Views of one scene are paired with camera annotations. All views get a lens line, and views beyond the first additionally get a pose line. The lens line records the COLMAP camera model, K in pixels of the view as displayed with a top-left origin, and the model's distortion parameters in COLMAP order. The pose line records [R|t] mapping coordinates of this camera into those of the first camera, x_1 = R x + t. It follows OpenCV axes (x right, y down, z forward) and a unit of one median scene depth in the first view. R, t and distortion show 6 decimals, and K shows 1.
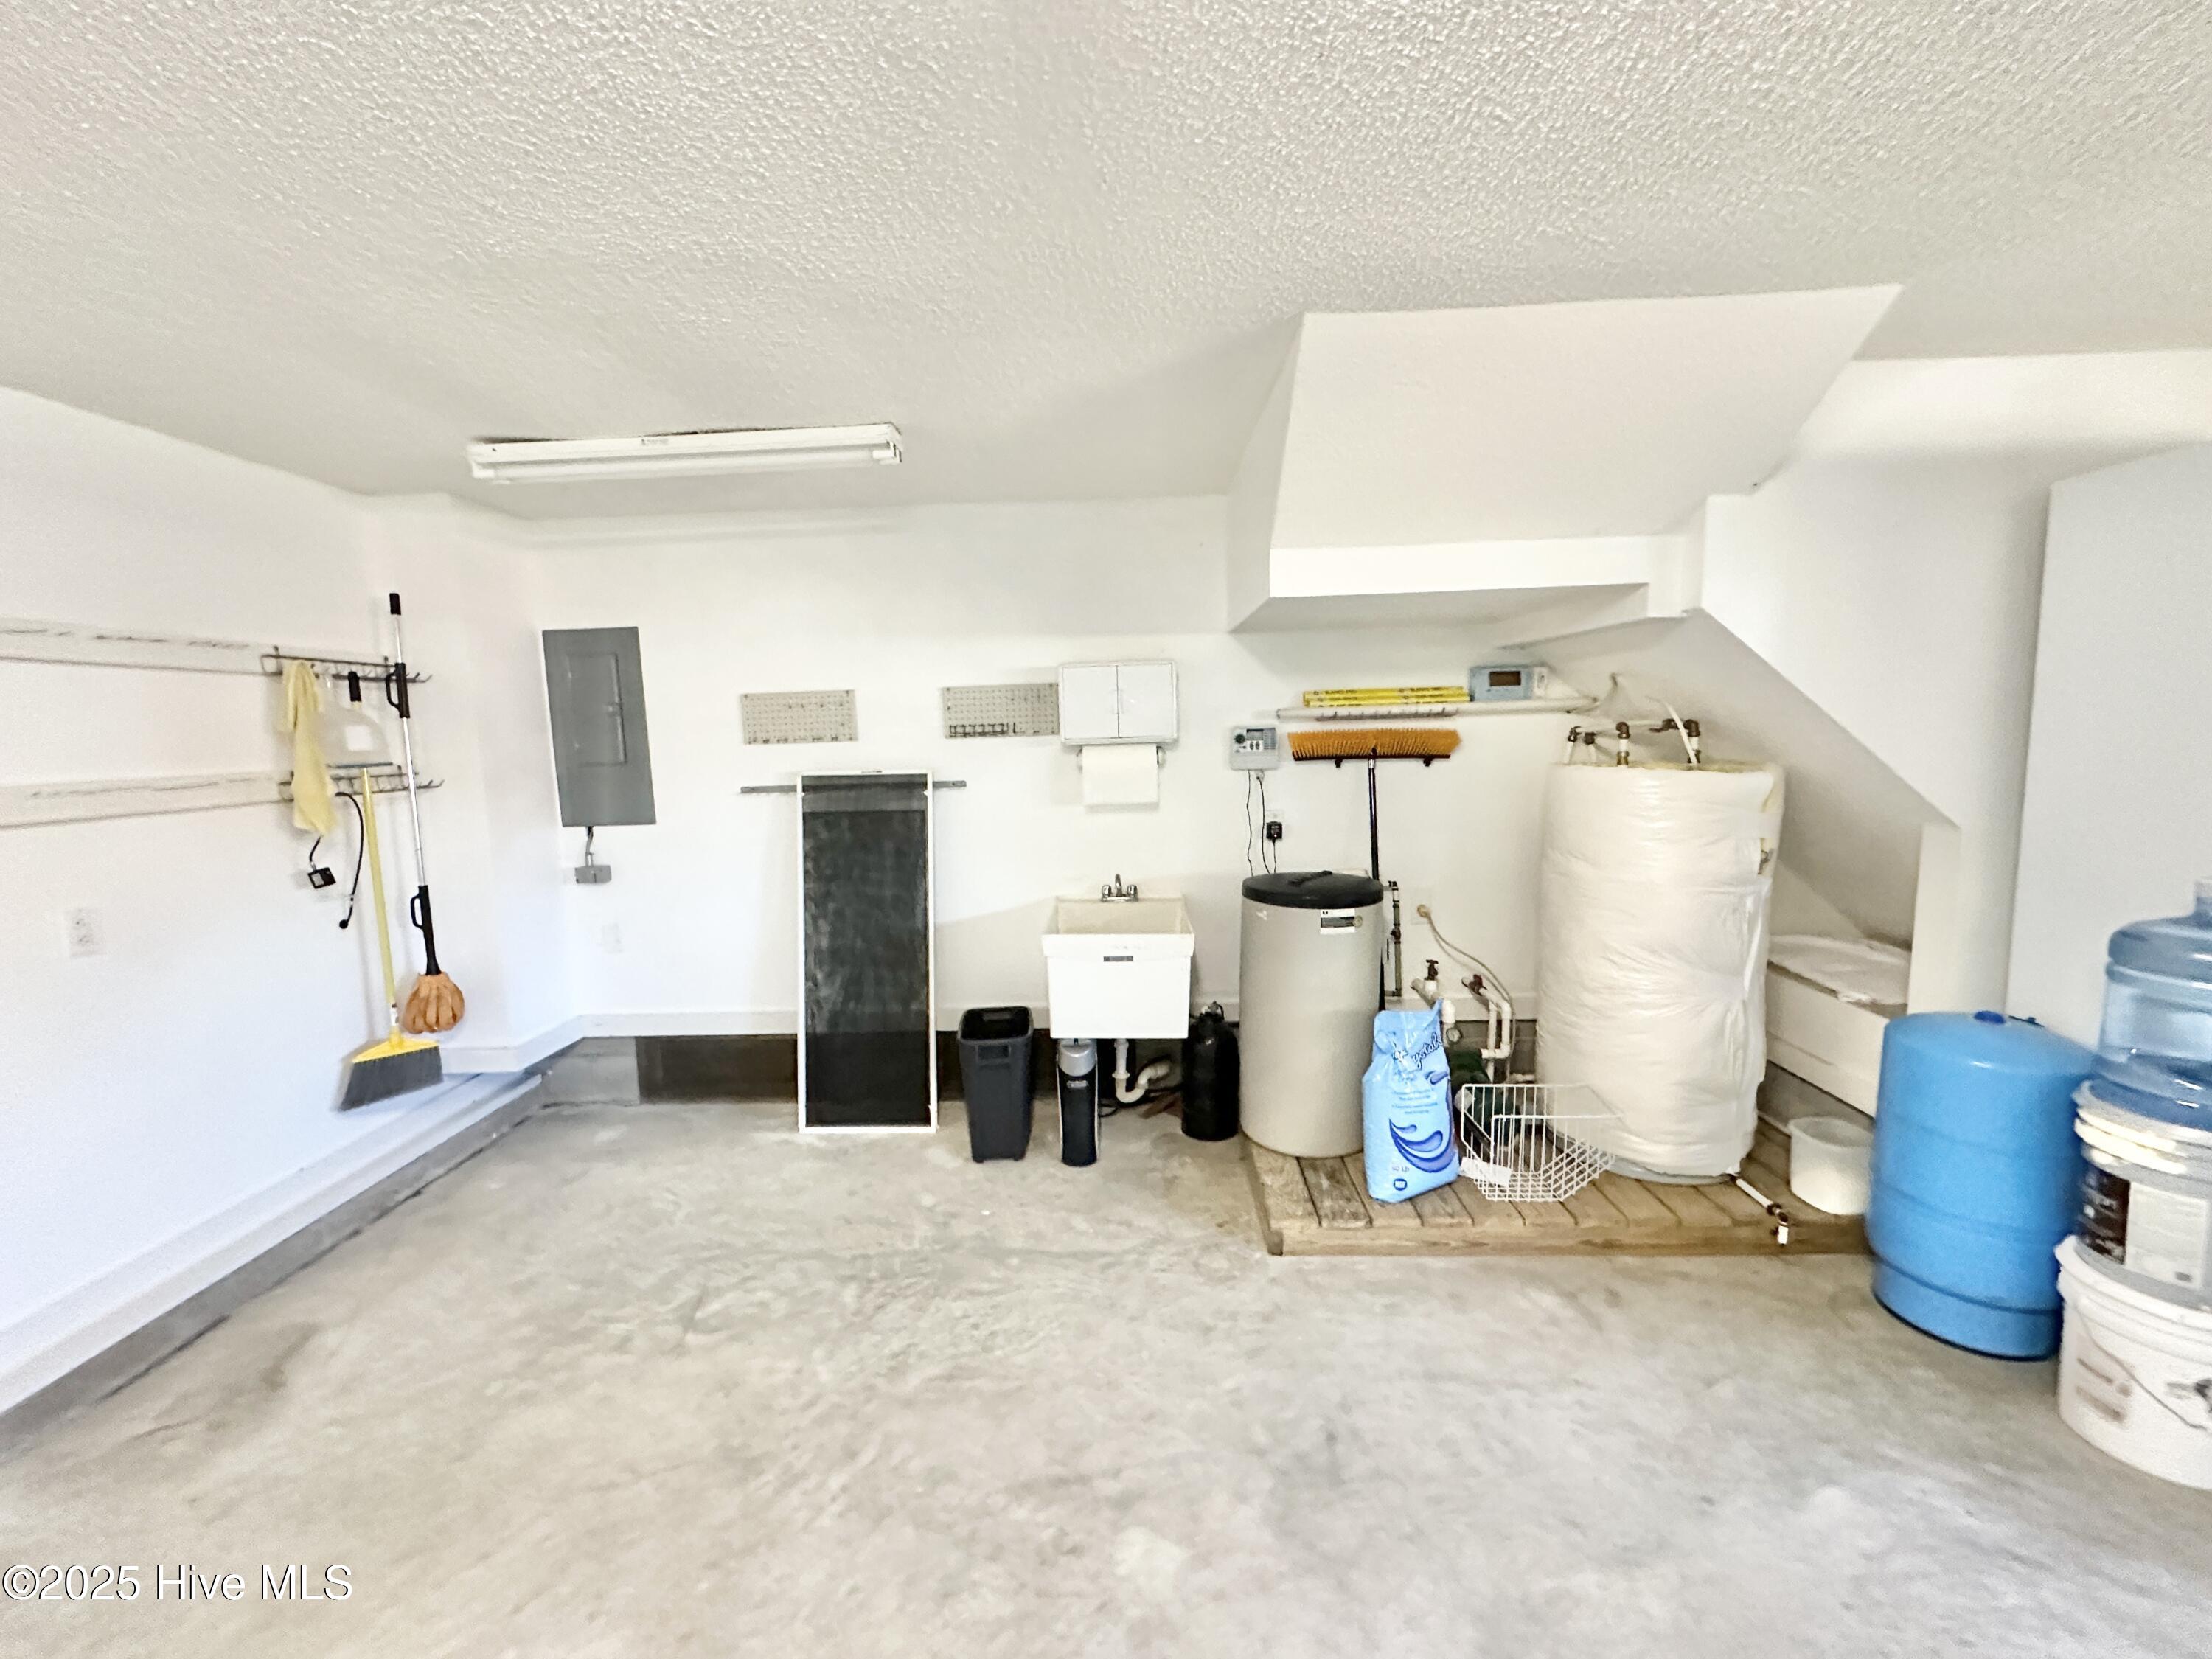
lens RADIAL K [[879.0, 0, 1107.7], [0, 879.0, 821.4], [0, 0, 1]] dist [0.003014, -0.000600]
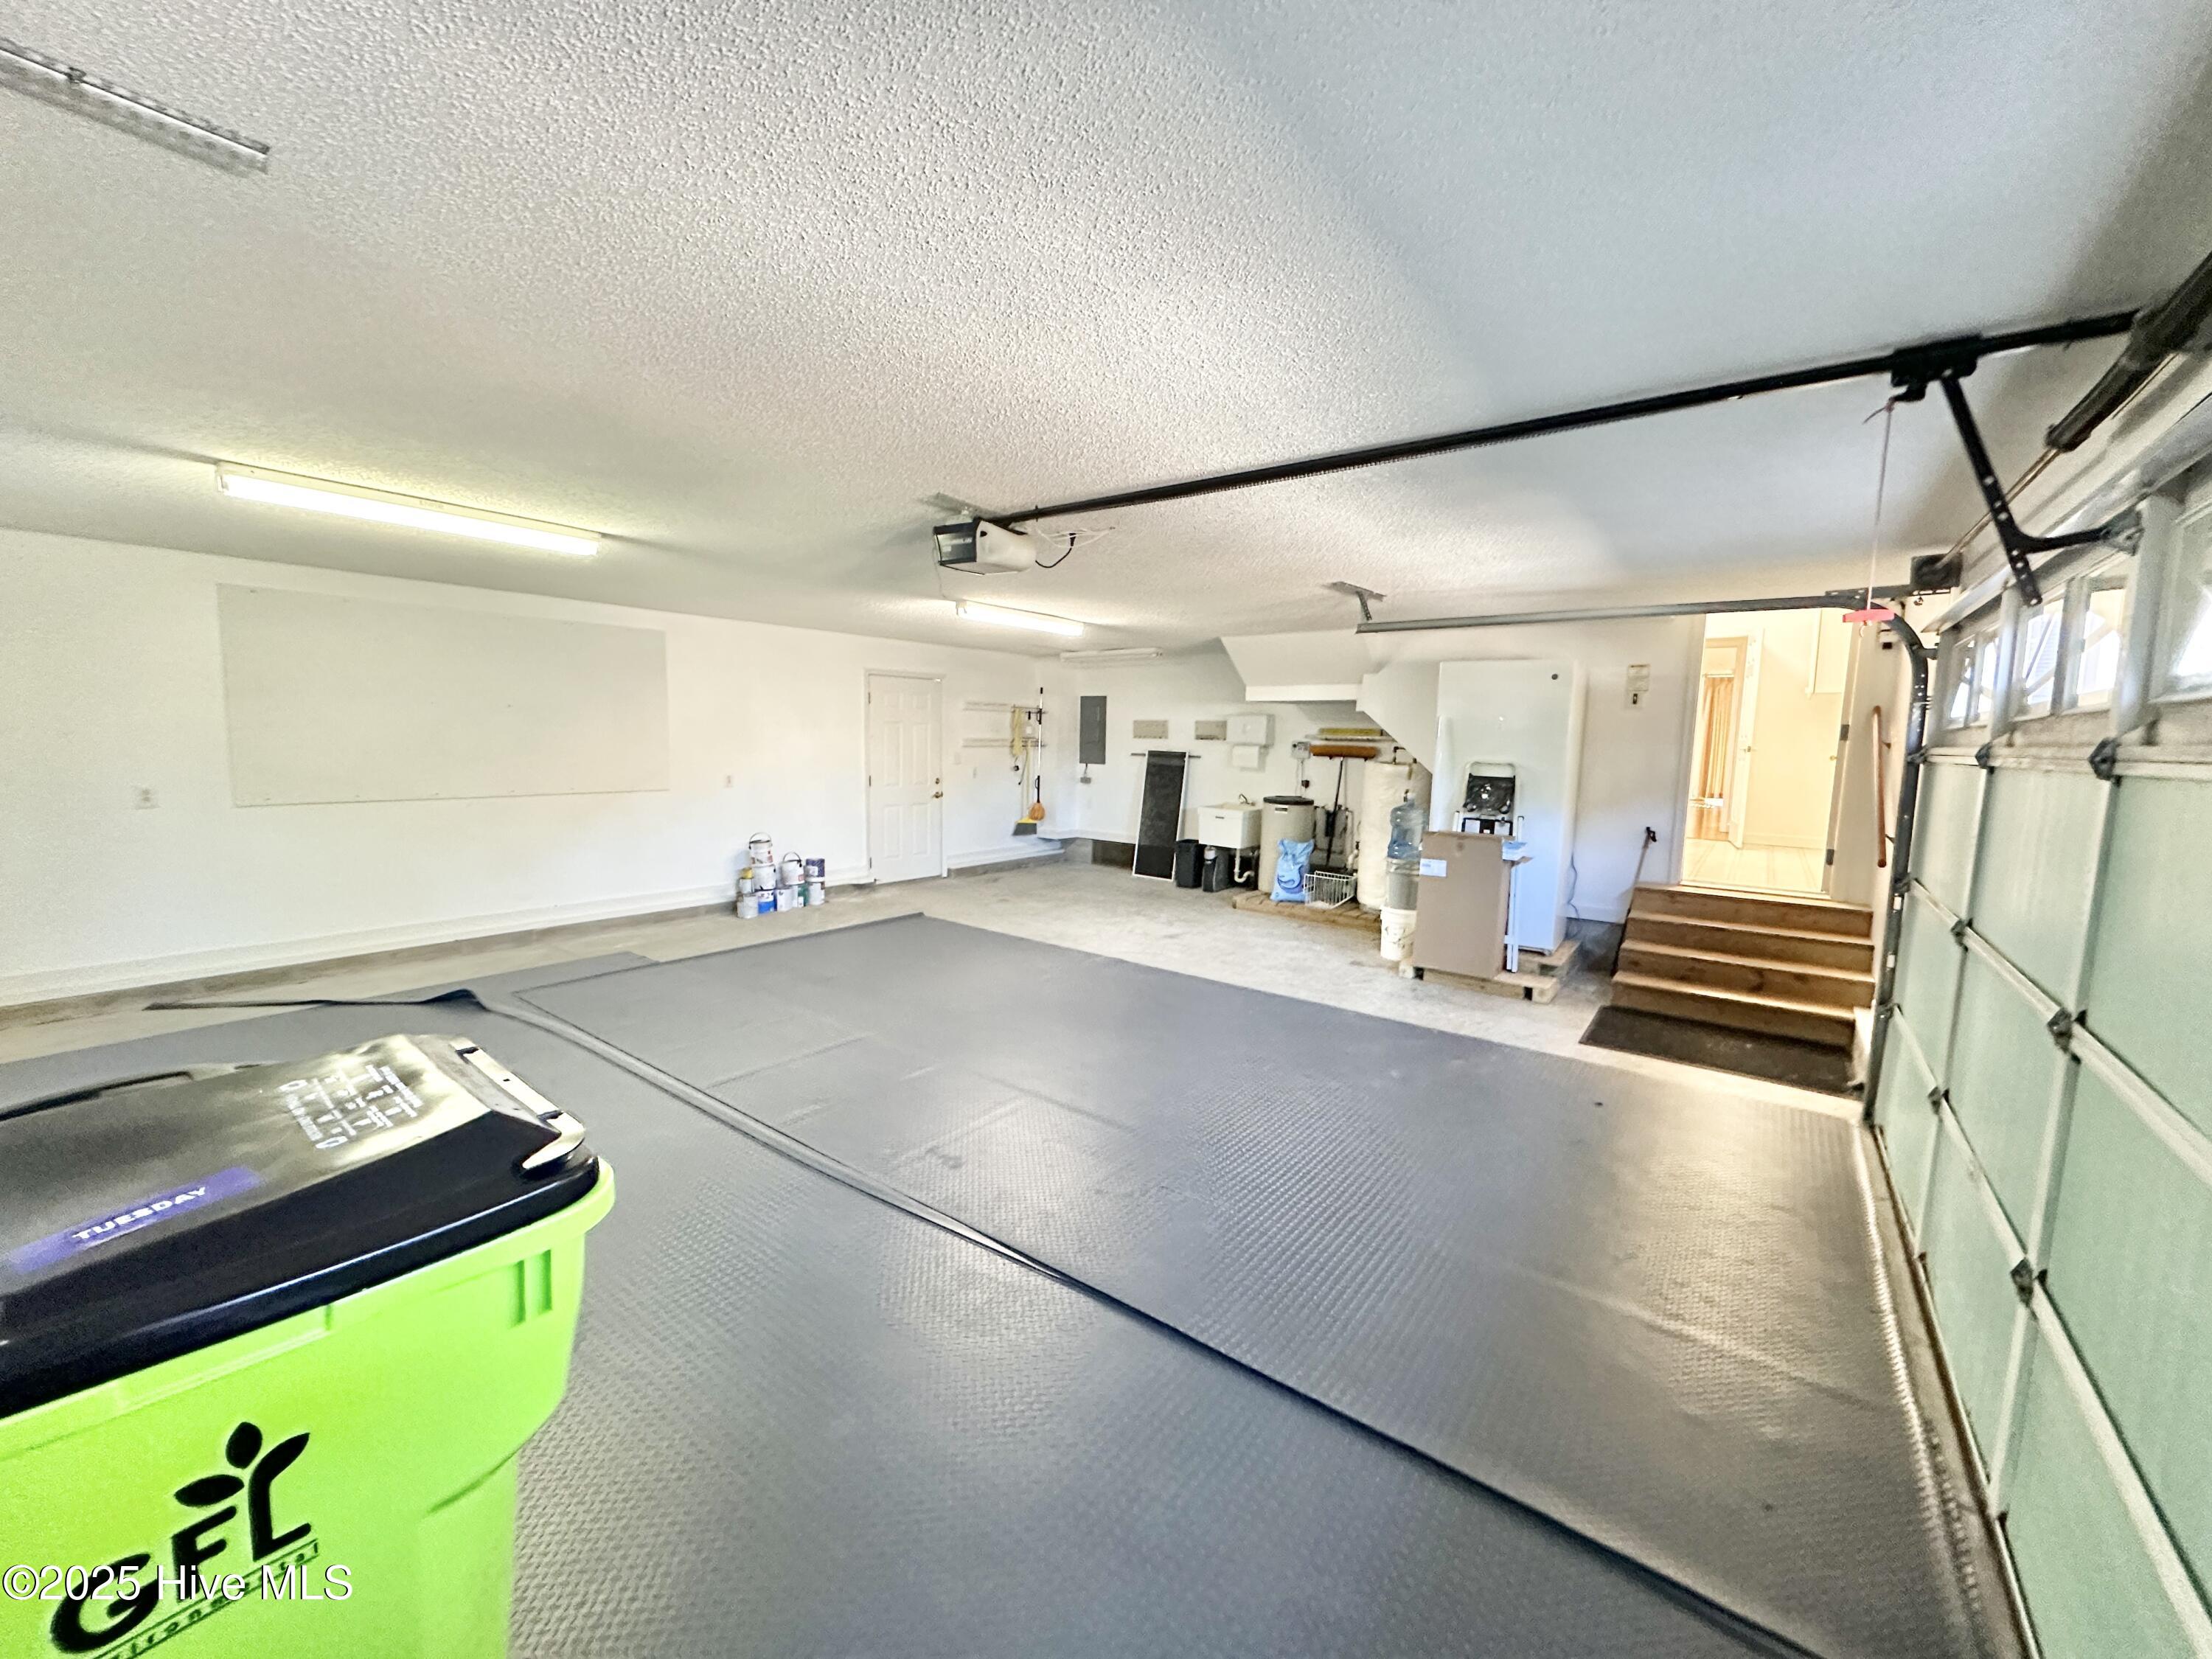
lens RADIAL K [[879.0, 0, 1106.3], [0, 879.0, 829.7], [0, 0, 1]] dist [0.003014, -0.000600]
pose [[0.815396, 0.111041, -0.568155, 1.175160], [-0.110902, 0.993217, 0.034953, 0.117169], [0.568182, 0.034509, 0.822179, -1.383844]]
